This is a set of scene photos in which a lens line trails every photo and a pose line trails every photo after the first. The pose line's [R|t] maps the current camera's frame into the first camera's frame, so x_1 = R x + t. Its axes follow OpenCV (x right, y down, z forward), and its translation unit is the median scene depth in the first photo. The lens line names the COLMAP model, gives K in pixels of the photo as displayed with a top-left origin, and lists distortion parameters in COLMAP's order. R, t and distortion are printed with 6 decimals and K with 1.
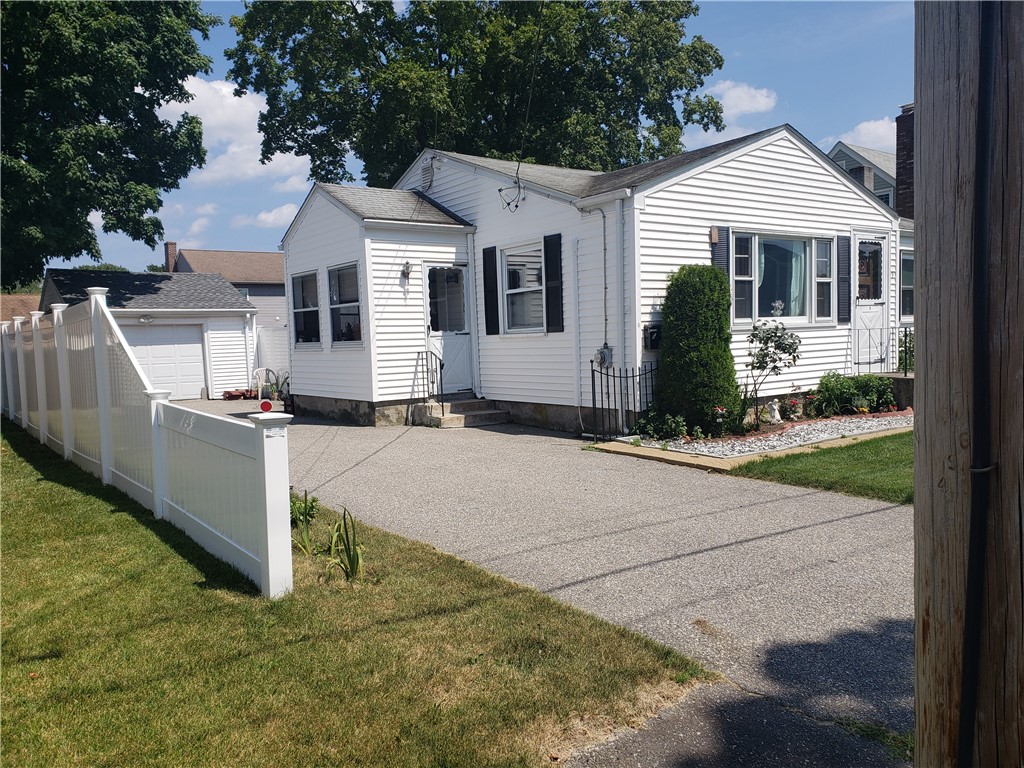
lens RADIAL K [[797.4, 0, 514.8], [0, 797.4, 390.6], [0, 0, 1]] dist [0.071023, -0.063926]
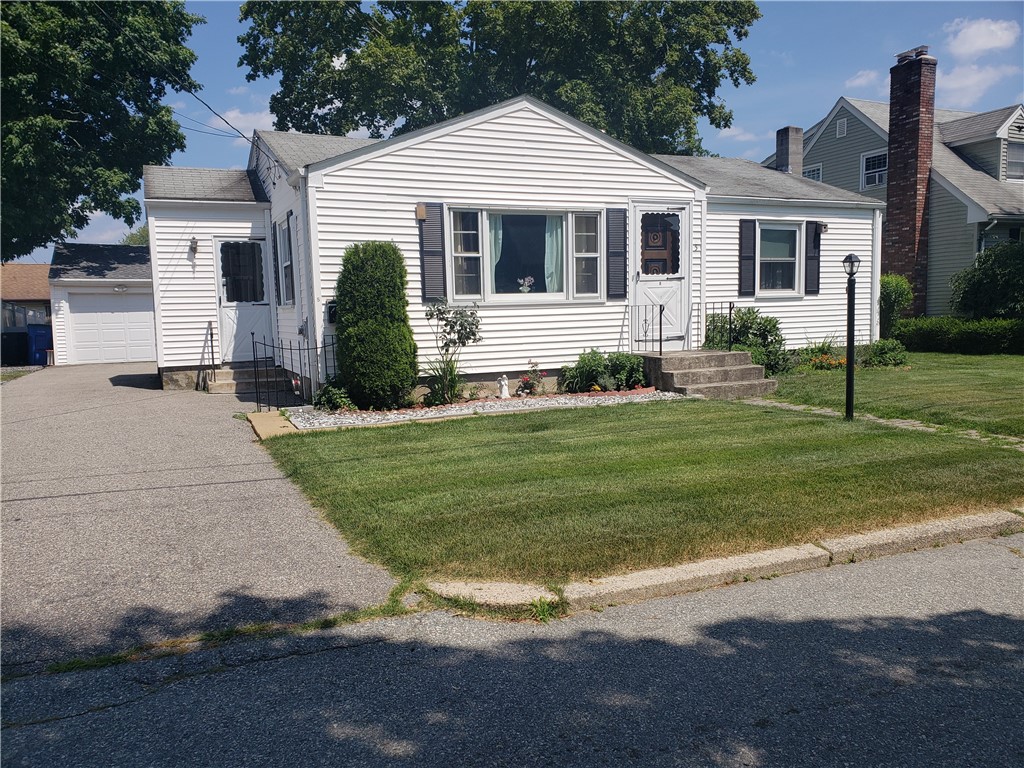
lens RADIAL K [[797.4, 0, 507.2], [0, 797.4, 386.8], [0, 0, 1]] dist [0.071023, -0.063926]
pose [[0.976966, 0.031753, -0.211020, 0.490932], [-0.024434, 0.999009, 0.037206, -0.010939], [0.211993, -0.031193, 0.976773, 0.025337]]
